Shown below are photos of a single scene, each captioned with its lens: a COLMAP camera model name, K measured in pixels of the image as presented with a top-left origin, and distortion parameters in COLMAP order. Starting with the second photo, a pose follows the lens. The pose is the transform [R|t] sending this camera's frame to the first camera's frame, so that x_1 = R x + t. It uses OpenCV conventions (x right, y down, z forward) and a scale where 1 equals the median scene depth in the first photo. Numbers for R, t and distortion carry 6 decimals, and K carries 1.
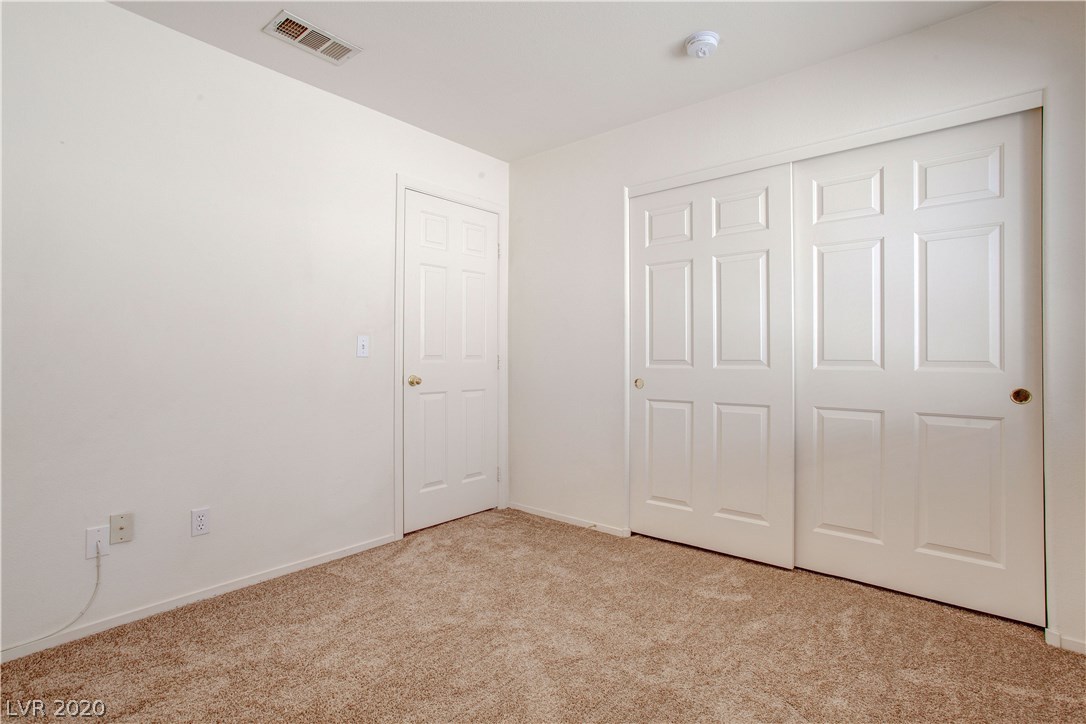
lens RADIAL K [[534.3, 0, 544.4], [0, 534.3, 373.6], [0, 0, 1]] dist [-0.018107, 0.003136]
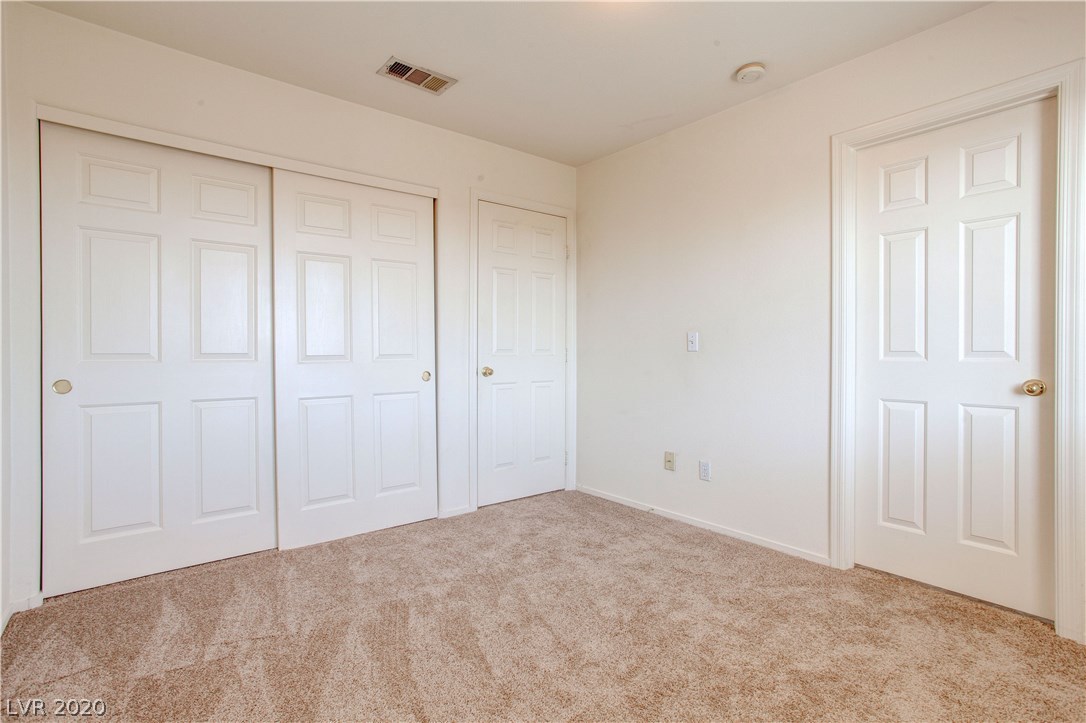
lens RADIAL K [[534.3, 0, 543.3], [0, 534.3, 352.3], [0, 0, 1]] dist [-0.018107, 0.003136]
pose [[0.977910, -0.007073, -0.208907, 0.113023], [0.001277, 0.999611, -0.027865, 0.003450], [0.209023, 0.026983, 0.977538, -0.094500]]
